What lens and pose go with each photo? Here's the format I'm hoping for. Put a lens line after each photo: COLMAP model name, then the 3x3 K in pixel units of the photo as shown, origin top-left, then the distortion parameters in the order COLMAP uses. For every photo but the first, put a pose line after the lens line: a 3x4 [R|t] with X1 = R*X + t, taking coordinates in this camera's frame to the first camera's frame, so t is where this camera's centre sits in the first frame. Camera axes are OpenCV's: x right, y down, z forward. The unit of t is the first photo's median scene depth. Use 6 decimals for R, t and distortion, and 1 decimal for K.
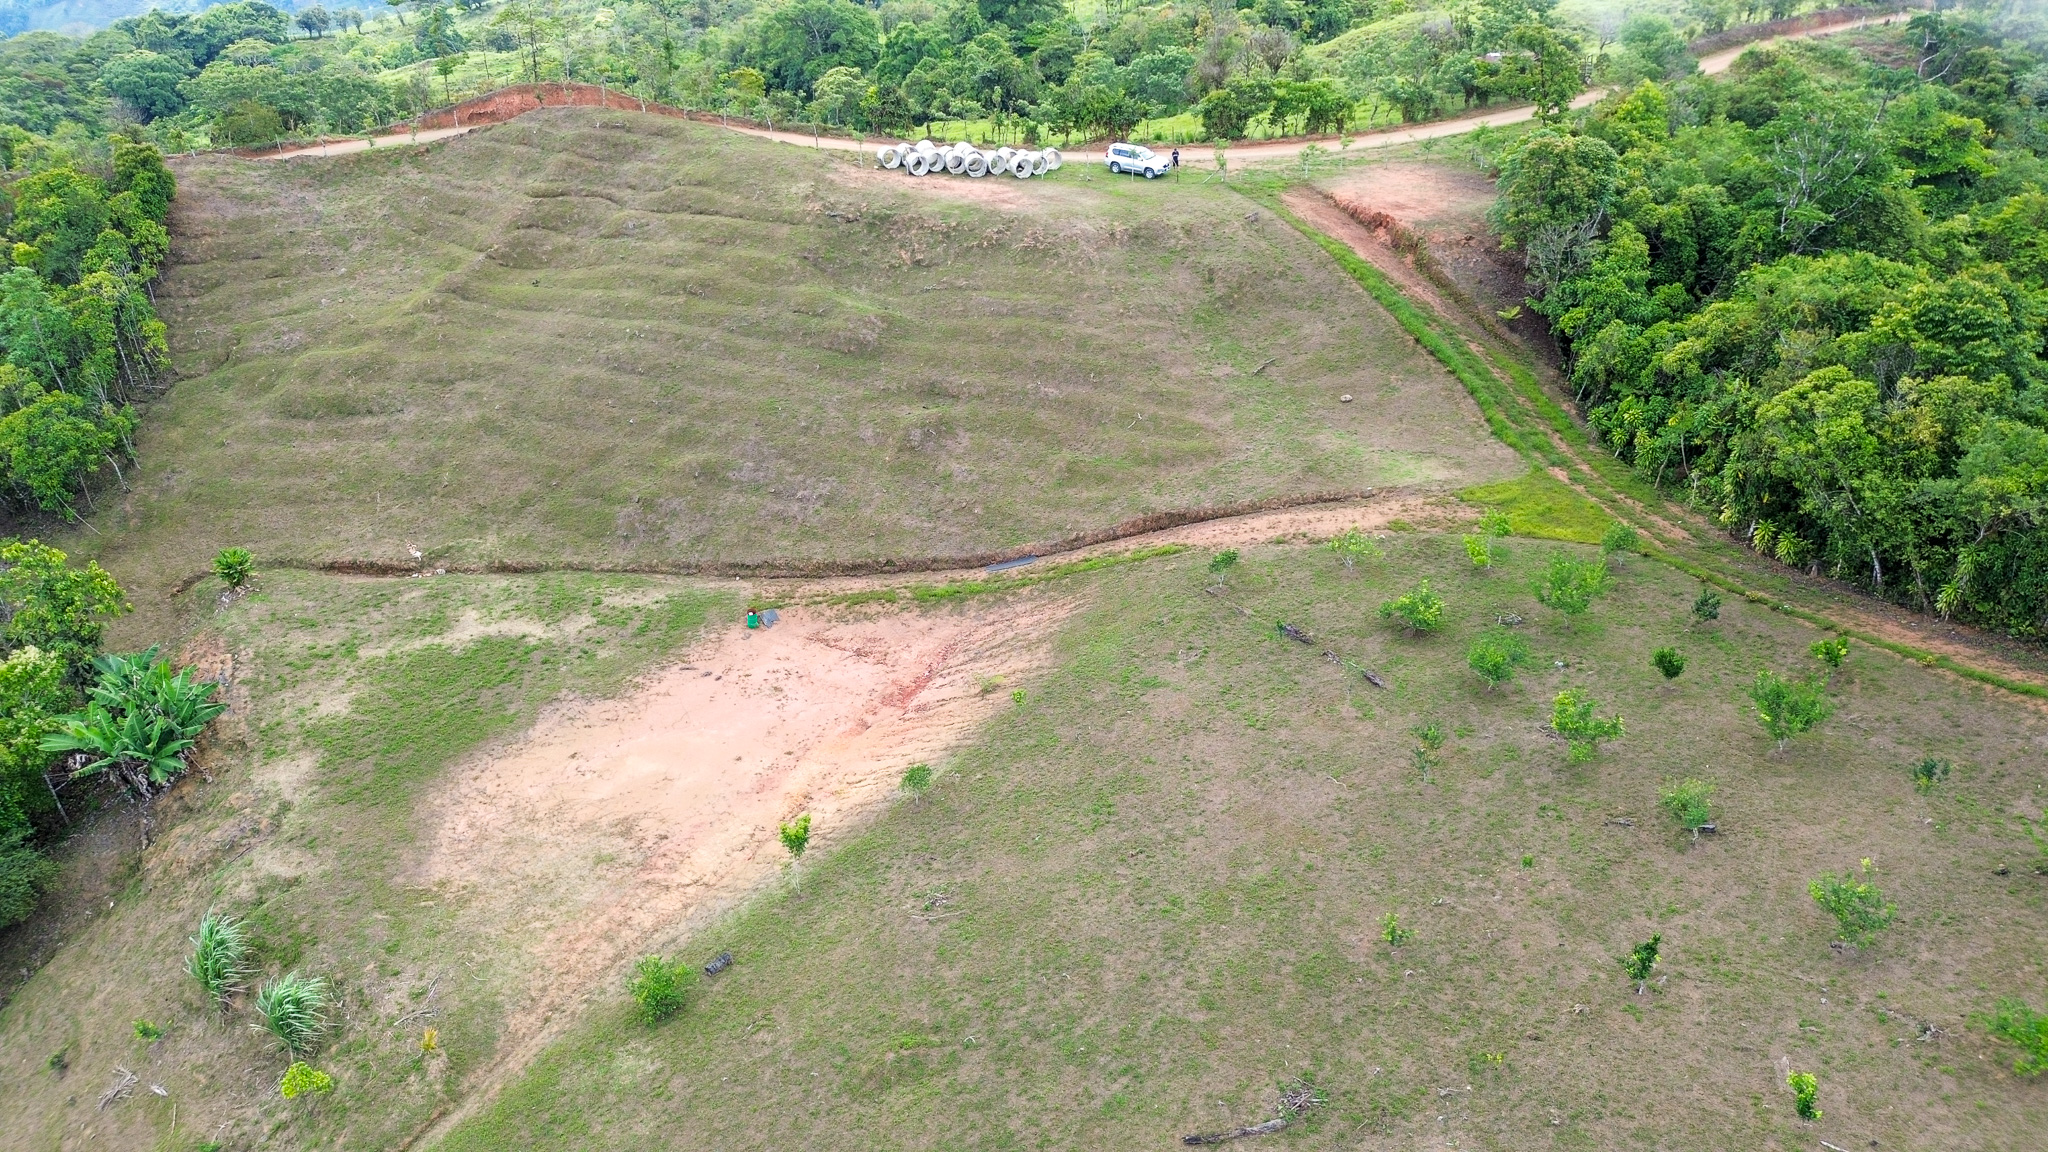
lens RADIAL K [[1475.7, 0, 1024.0], [0, 1475.7, 576.0], [0, 0, 1]] dist [0.081268, -0.092511]
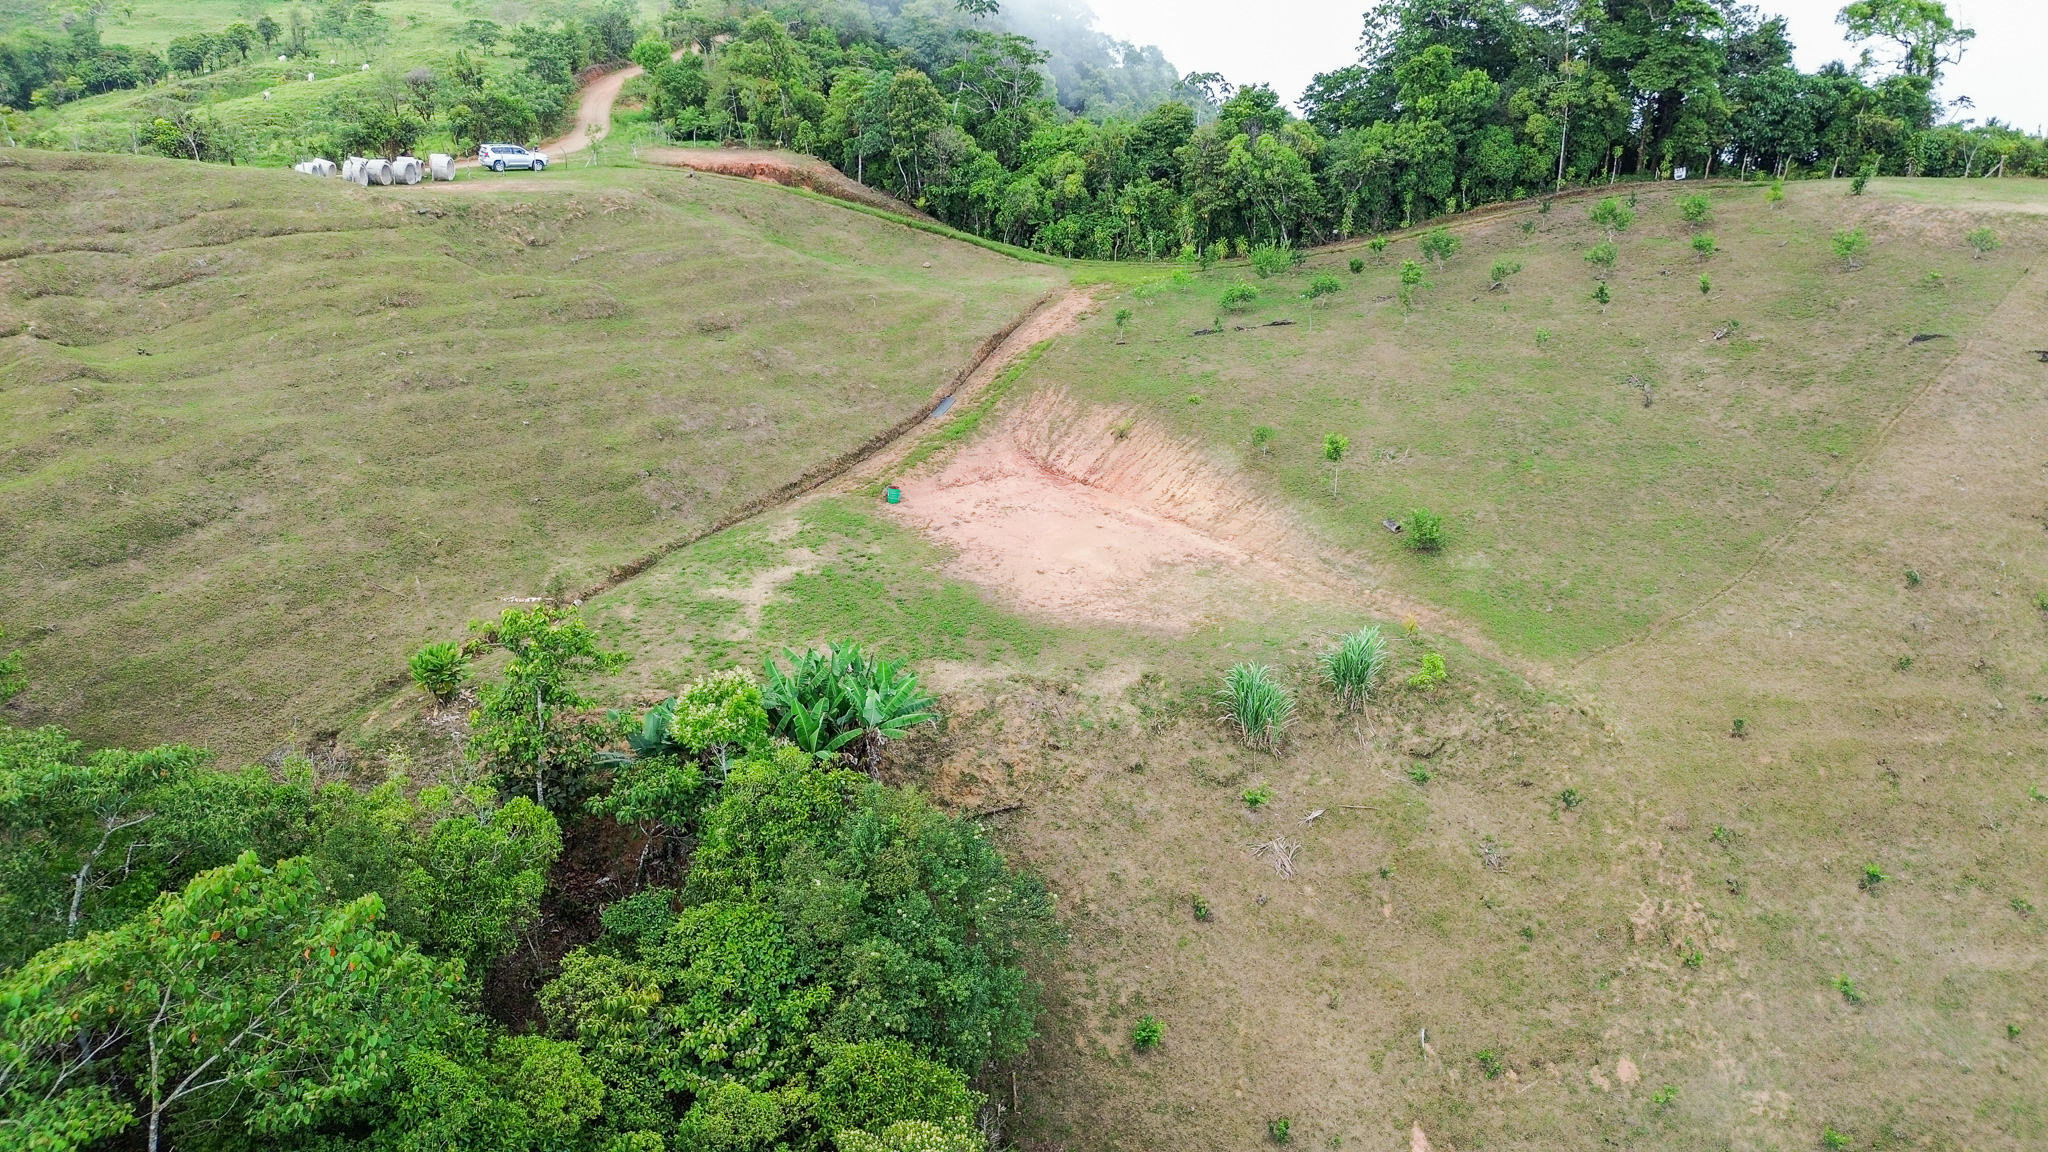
lens RADIAL K [[1475.7, 0, 1024.0], [0, 1475.7, 576.0], [0, 0, 1]] dist [0.081268, -0.092511]
pose [[0.366764, -0.319131, 0.873865, -0.897814], [0.435762, 0.888837, 0.141708, -0.022040], [-0.821946, 0.328824, 0.465058, 0.387225]]
